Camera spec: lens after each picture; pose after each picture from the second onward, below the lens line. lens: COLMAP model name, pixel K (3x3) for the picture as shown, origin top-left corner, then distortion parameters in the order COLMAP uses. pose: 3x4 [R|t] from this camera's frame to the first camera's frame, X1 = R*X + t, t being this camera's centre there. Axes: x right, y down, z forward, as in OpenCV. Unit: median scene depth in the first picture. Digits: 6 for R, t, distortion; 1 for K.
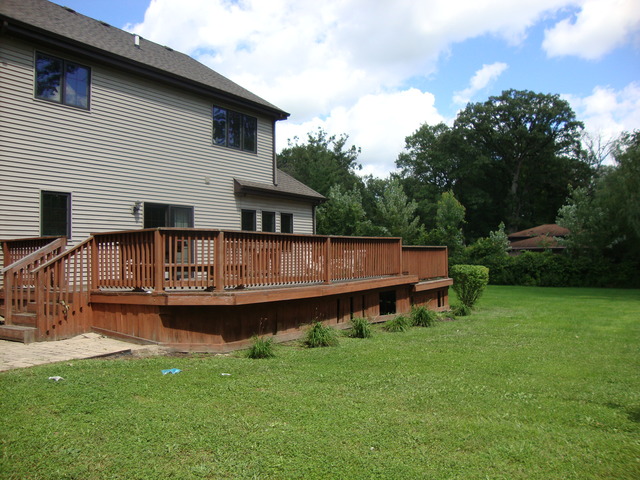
lens RADIAL K [[573.2, 0, 318.1], [0, 573.2, 242.5], [0, 0, 1]] dist [-0.144683, 0.035687]
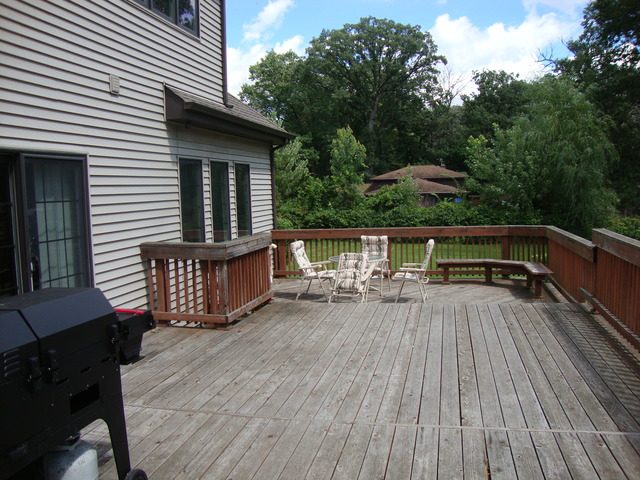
lens RADIAL K [[573.2, 0, 321.6], [0, 573.2, 238.6], [0, 0, 1]] dist [-0.144683, 0.035687]
pose [[0.943301, -0.045464, 0.328811, -0.073441], [0.012185, 0.994651, 0.102573, -0.016724], [-0.331716, -0.092751, 0.938809, 0.228597]]
